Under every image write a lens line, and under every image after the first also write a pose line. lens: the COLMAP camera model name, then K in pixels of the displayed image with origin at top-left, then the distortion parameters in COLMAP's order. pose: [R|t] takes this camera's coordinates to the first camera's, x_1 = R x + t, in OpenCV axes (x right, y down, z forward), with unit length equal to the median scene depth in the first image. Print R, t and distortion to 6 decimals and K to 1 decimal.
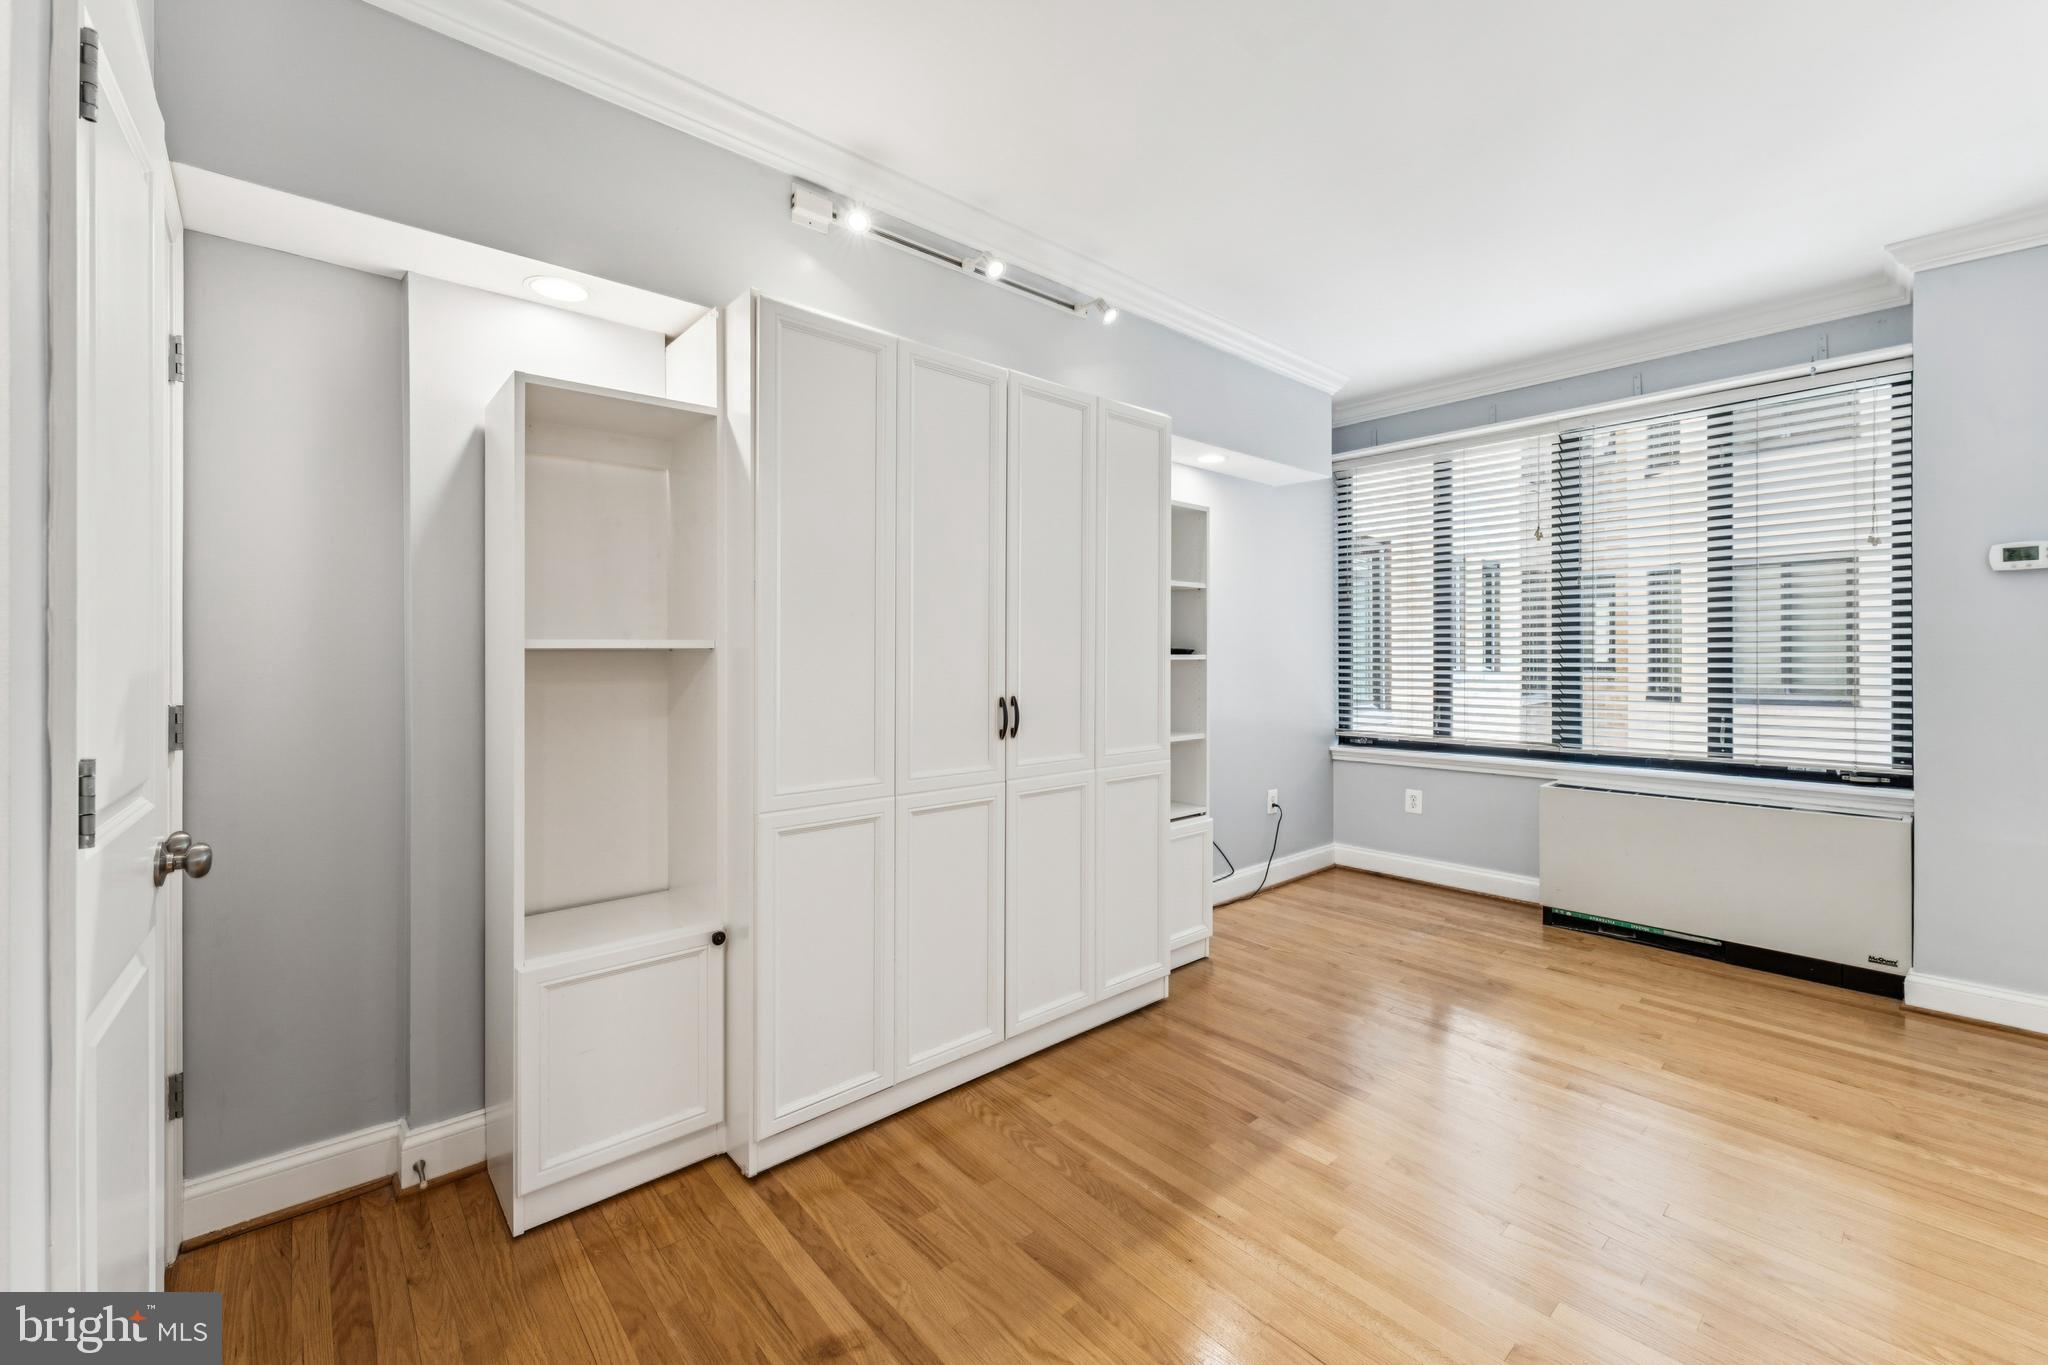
lens RADIAL K [[826.6, 0, 1023.7], [0, 826.6, 653.3], [0, 0, 1]] dist [-0.000096, -0.000102]
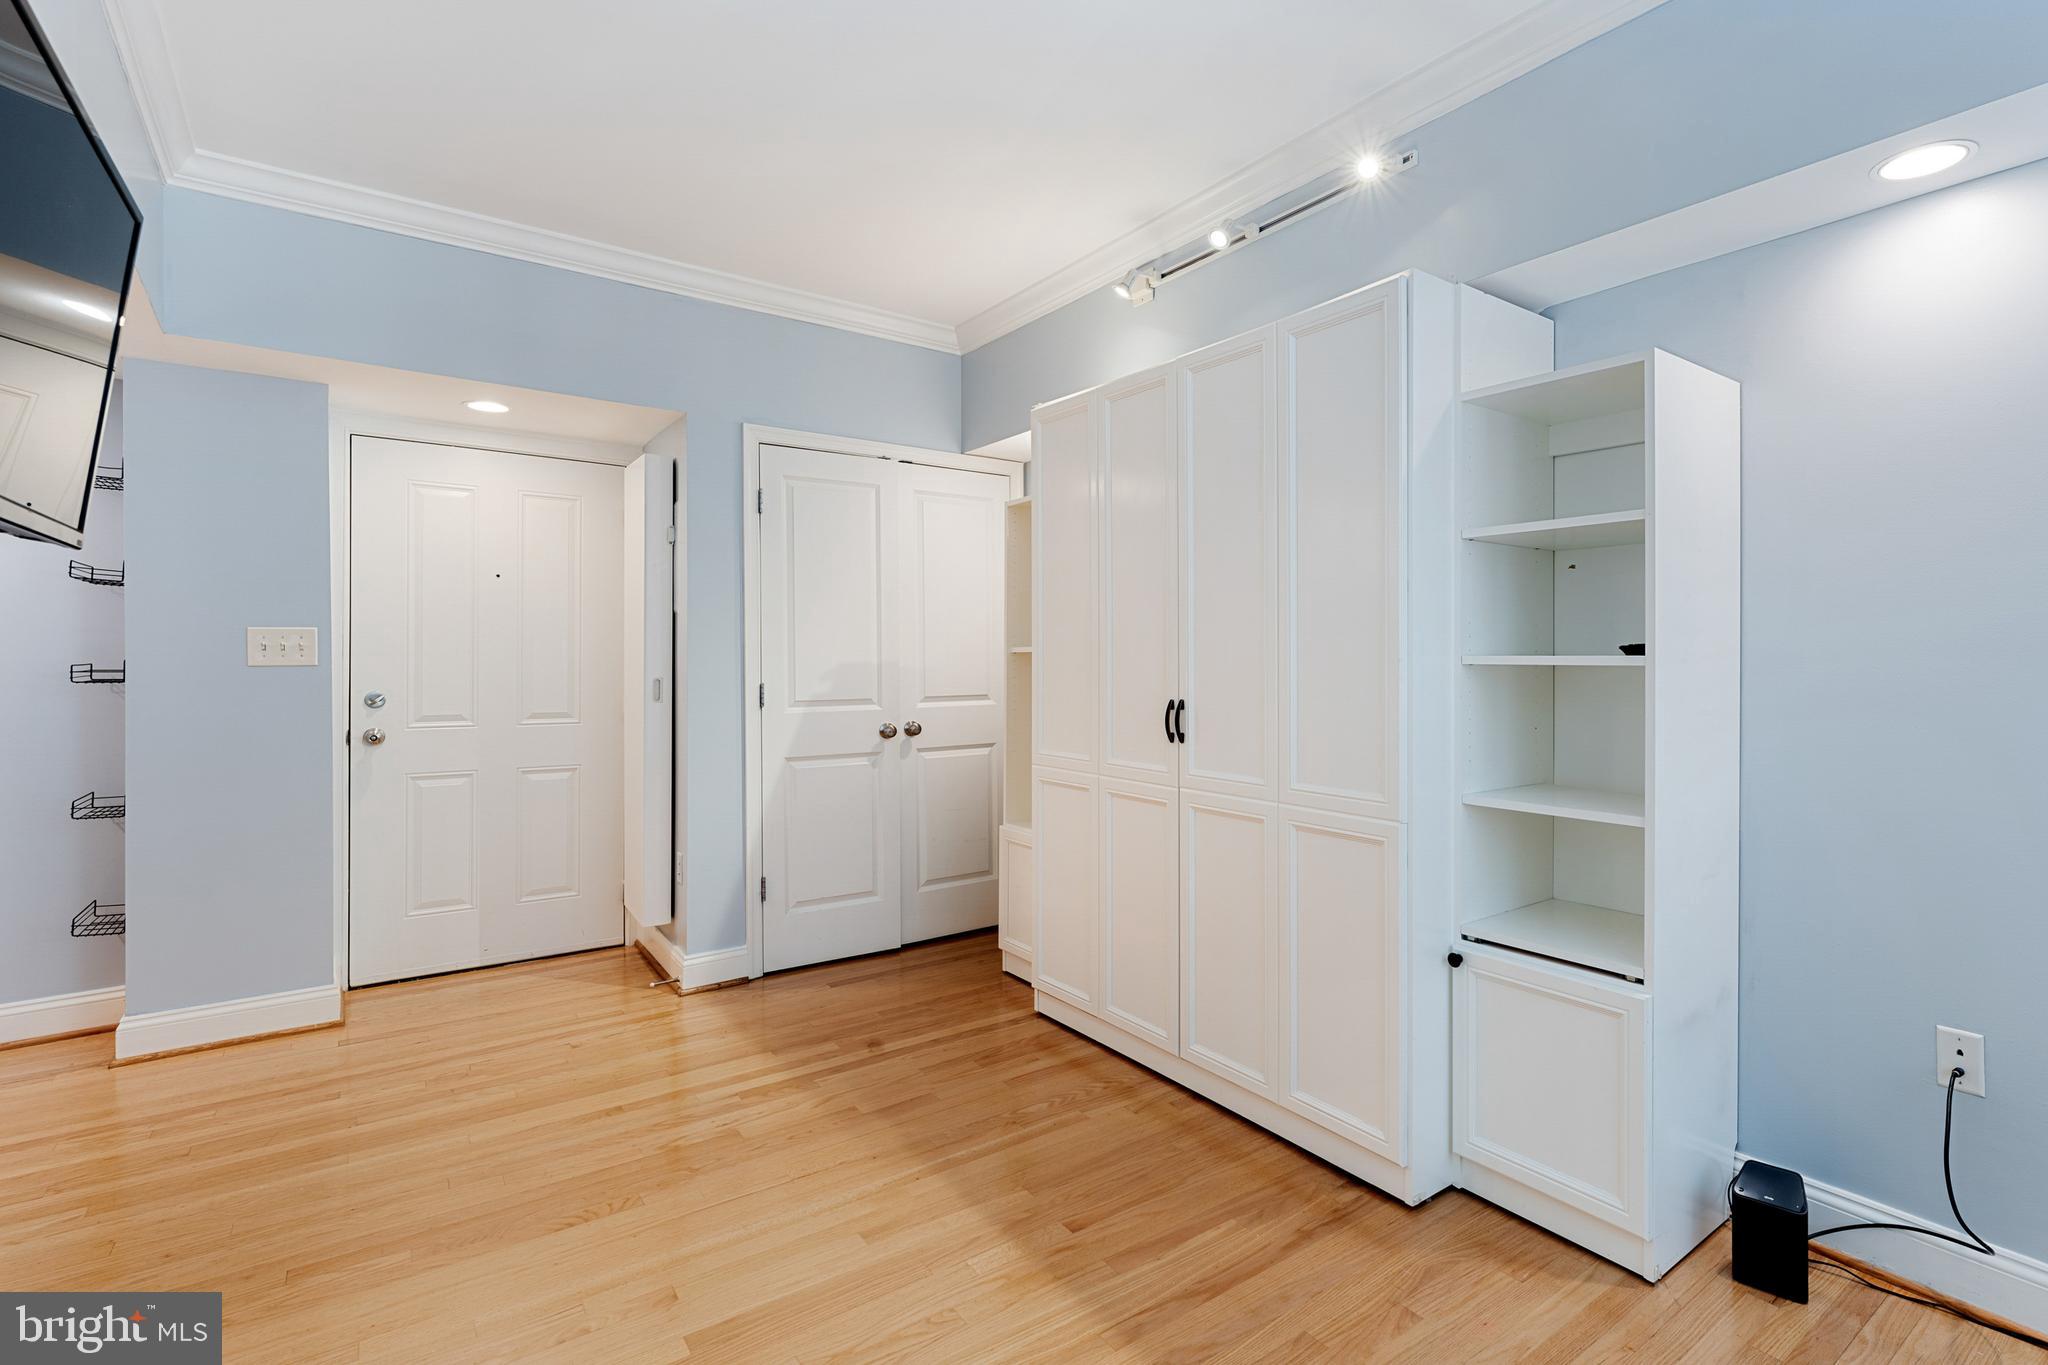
lens RADIAL K [[978.8, 0, 1136.2], [0, 978.8, 651.4], [0, 0, 1]] dist [0.000744, -0.000294]
pose [[-0.046543, -0.003552, -0.998910, 1.155864], [-0.001972, 0.999992, -0.003464, 0.002510], [0.998914, 0.001809, -0.046549, 1.039401]]
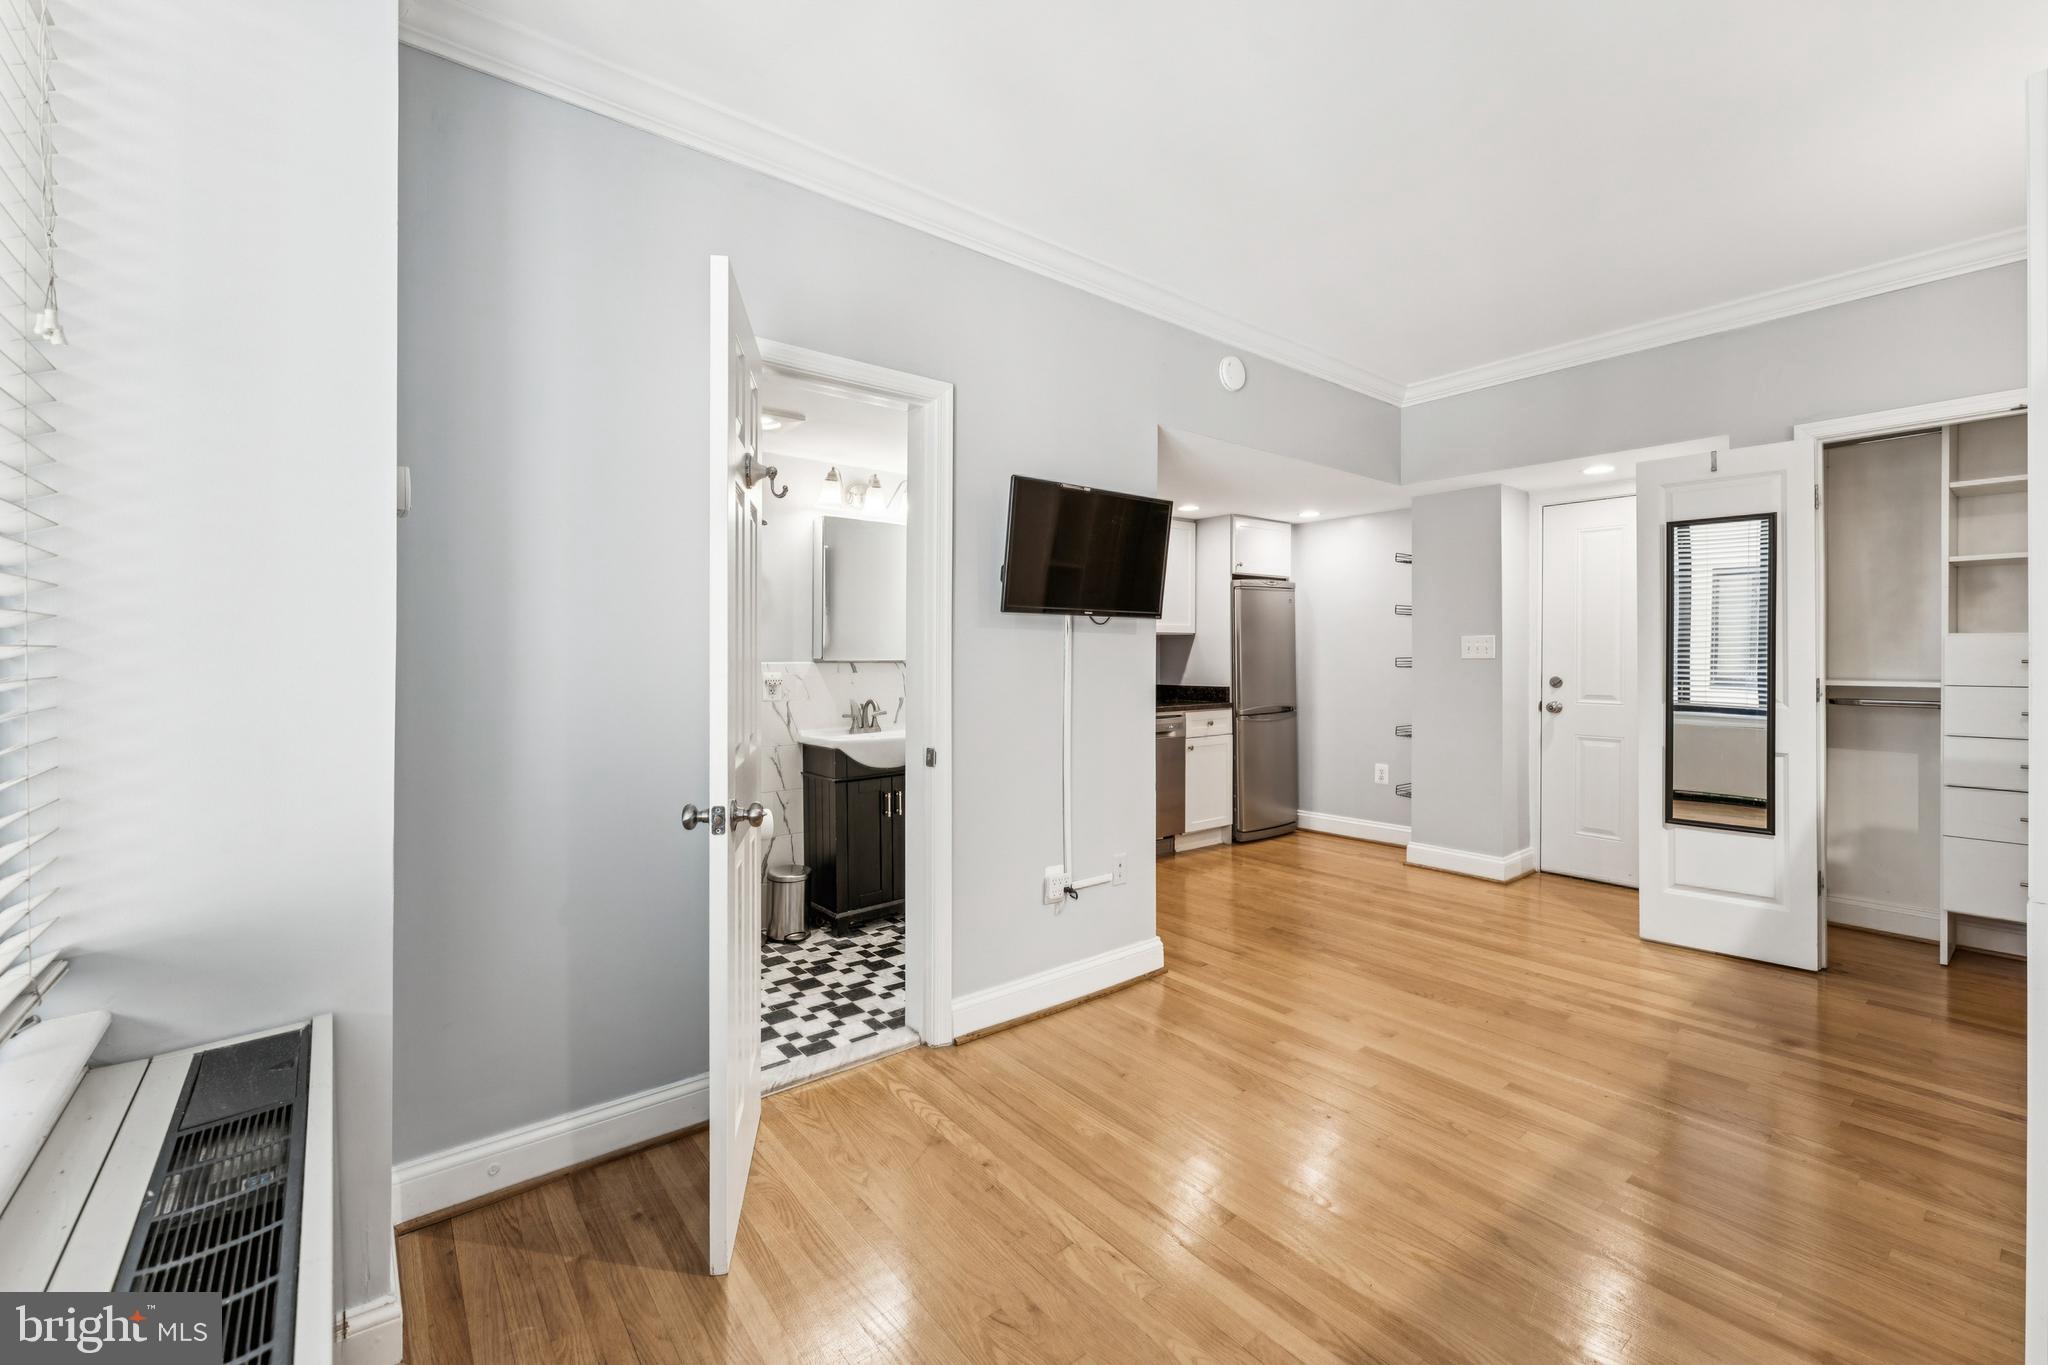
lens RADIAL K [[826.6, 0, 1021.0], [0, 826.6, 654.0], [0, 0, 1]] dist [-0.000096, -0.000102]
pose [[-0.999558, 0.005040, 0.029295, 0.842933], [0.005152, 0.999980, 0.003752, -0.004112], [-0.029276, 0.003902, -0.999564, 1.781609]]
